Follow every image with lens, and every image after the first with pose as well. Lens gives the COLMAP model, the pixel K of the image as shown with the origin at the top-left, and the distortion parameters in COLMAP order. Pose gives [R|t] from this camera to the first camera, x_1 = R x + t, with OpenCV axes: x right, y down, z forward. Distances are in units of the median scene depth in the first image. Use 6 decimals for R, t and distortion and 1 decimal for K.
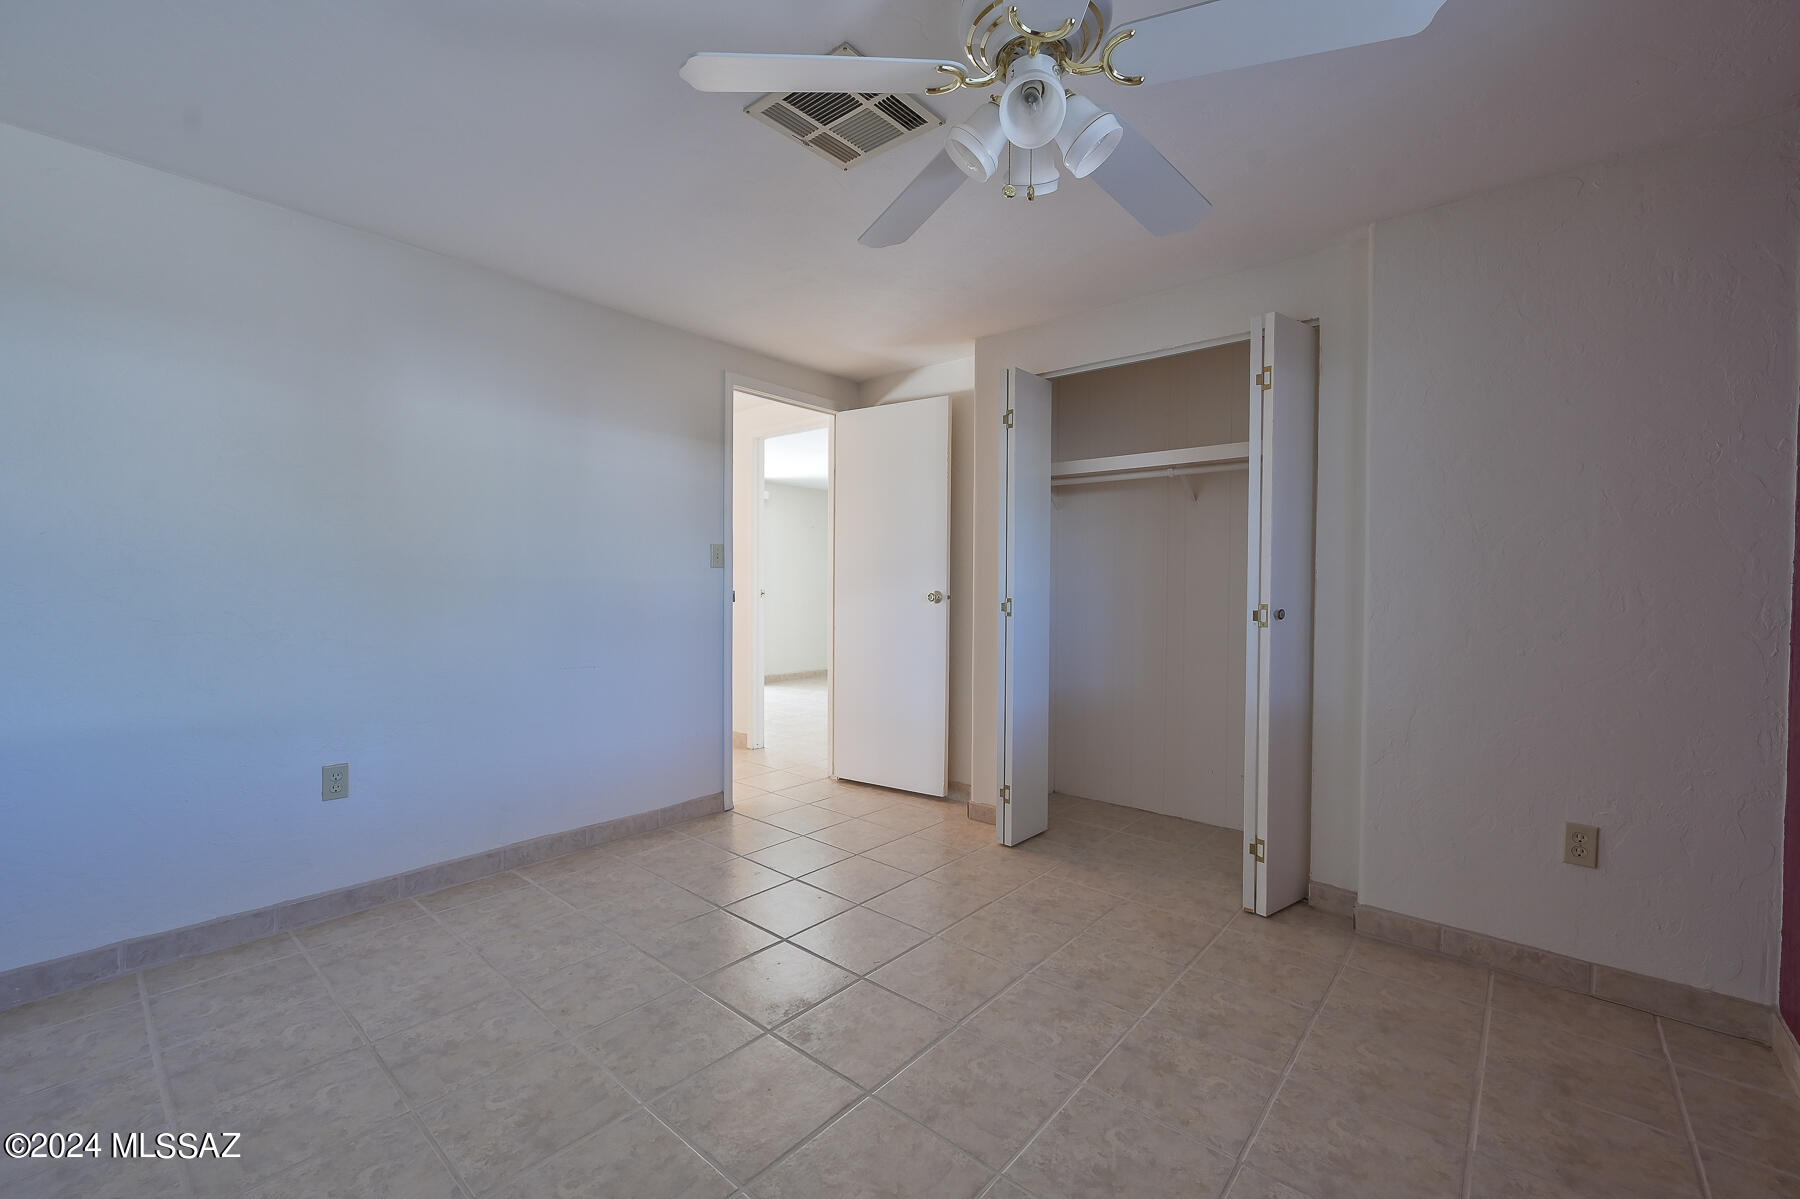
lens RADIAL K [[732.8, 0, 898.8], [0, 732.8, 604.1], [0, 0, 1]] dist [0.001207, 0.000483]
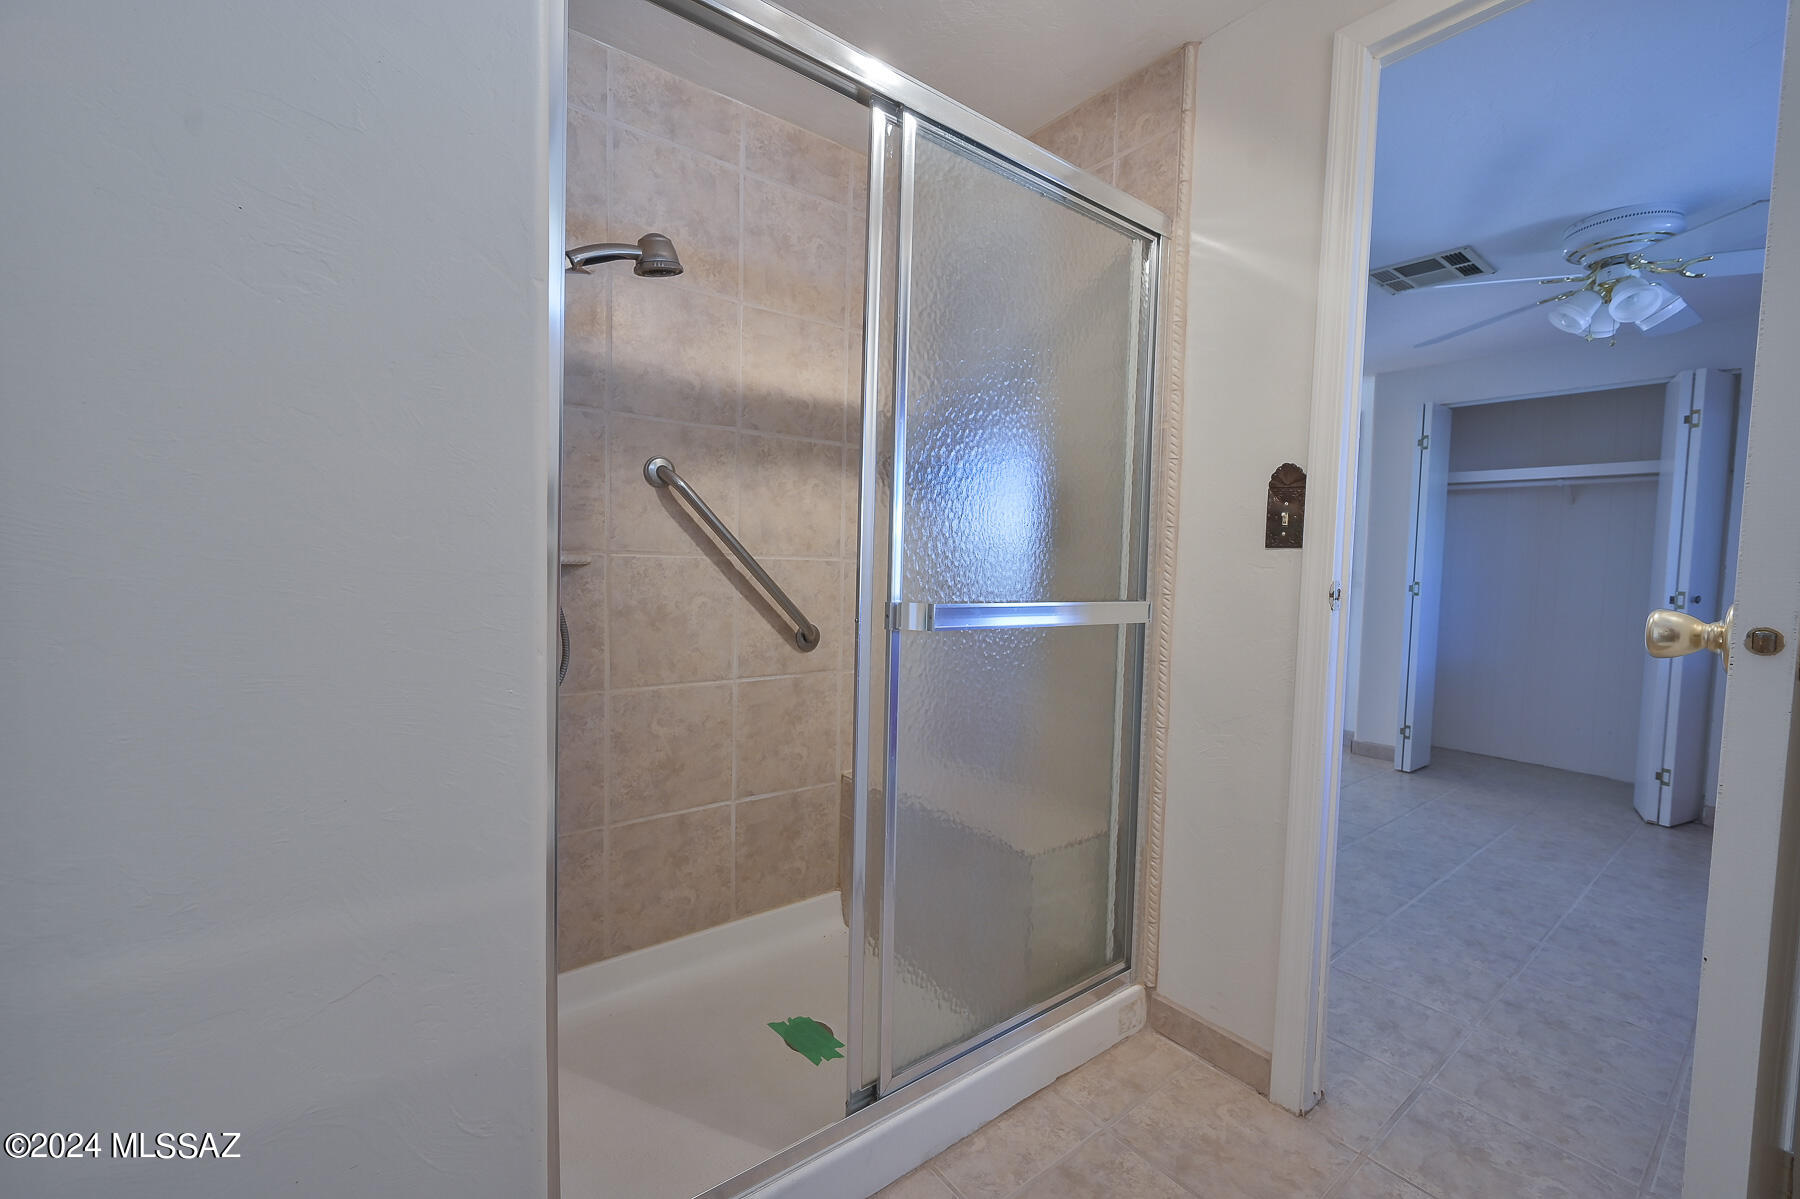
lens RADIAL K [[732.8, 0, 900.0], [0, 732.8, 602.8], [0, 0, 1]] dist [0.001207, 0.000483]
pose [[0.980742, 0.029633, -0.193045, -0.610890], [-0.023739, 0.999181, 0.032771, 0.010380], [0.193858, -0.027557, 0.980642, -0.554761]]
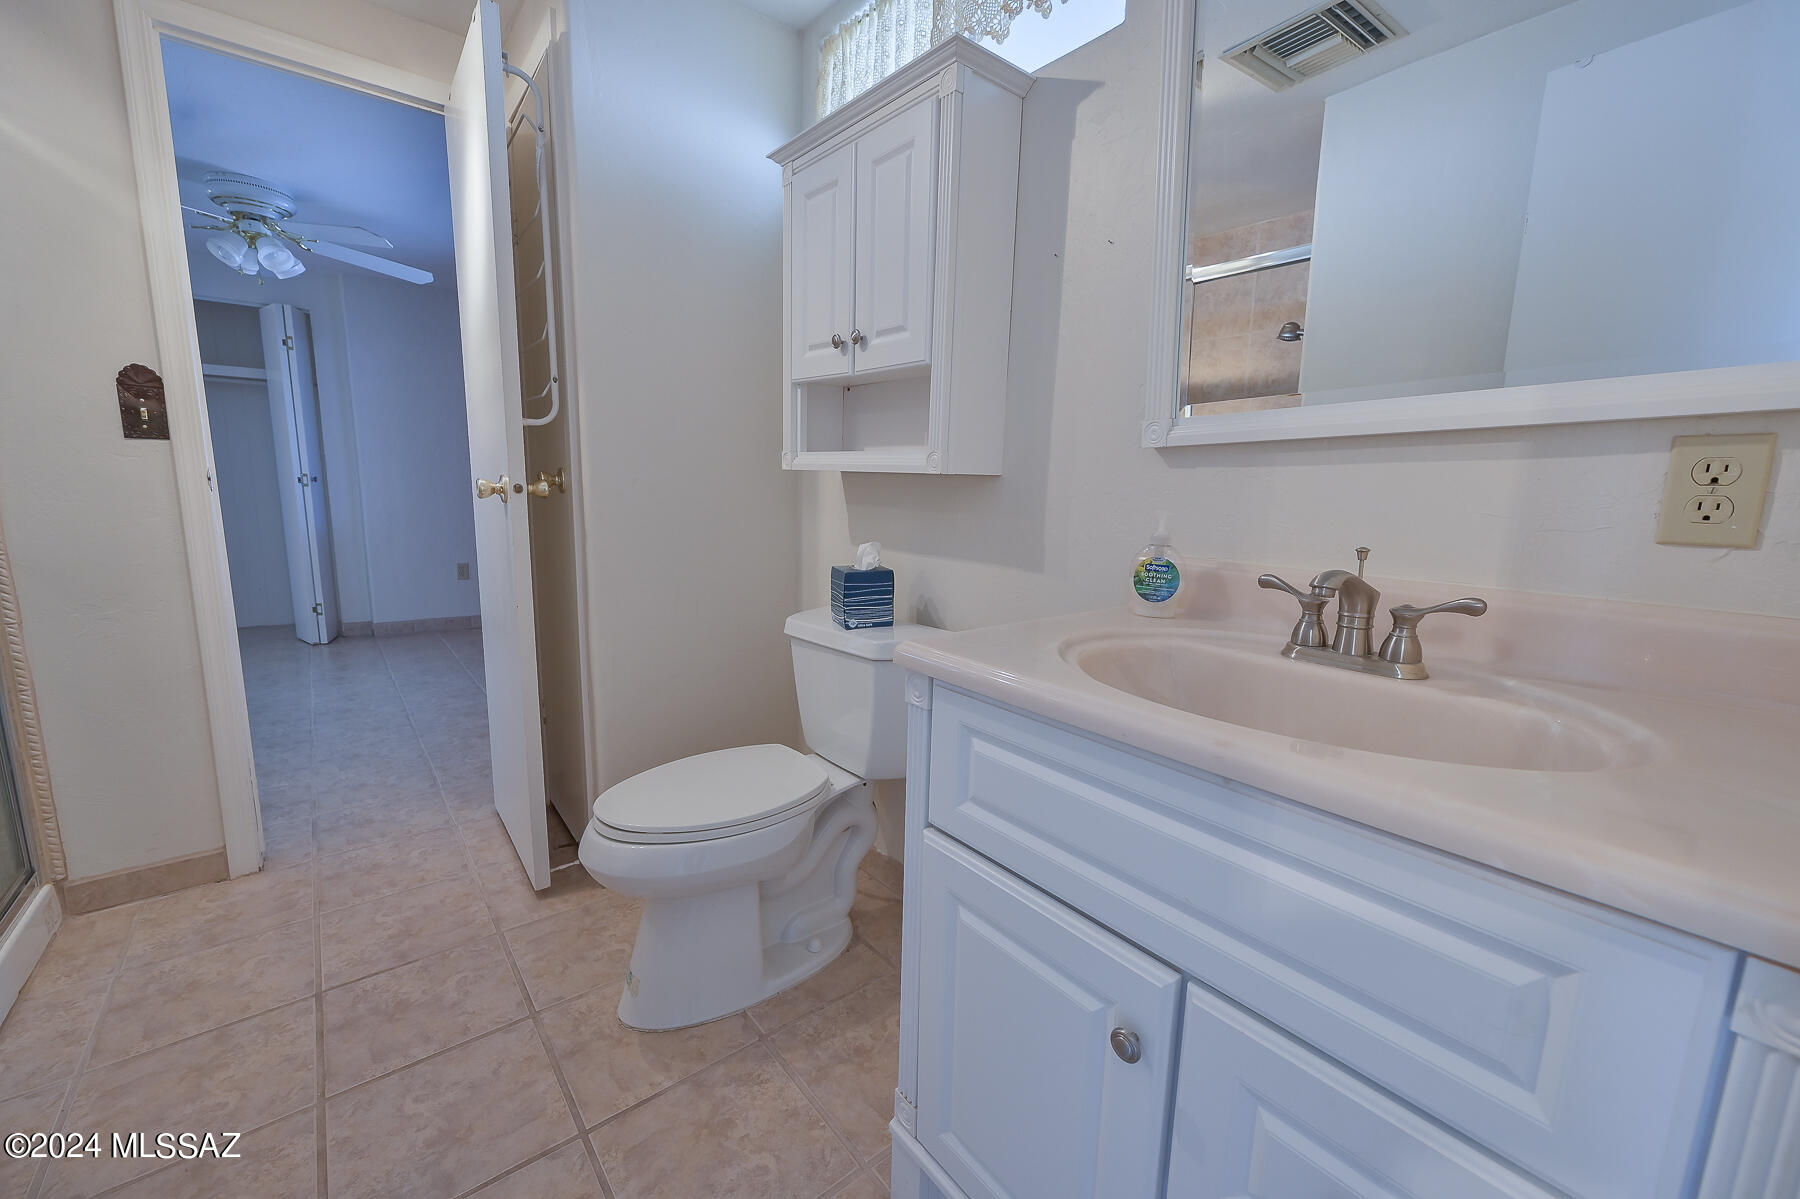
lens RADIAL K [[710.1, 0, 901.1], [0, 710.1, 597.0], [0, 0, 1]] dist [-0.000405, -0.000250]
pose [[0.169828, -0.158185, 0.972695, -0.975033], [-0.001910, 0.986978, 0.160841, 0.016100], [-0.985472, -0.029173, 0.167315, -0.727298]]
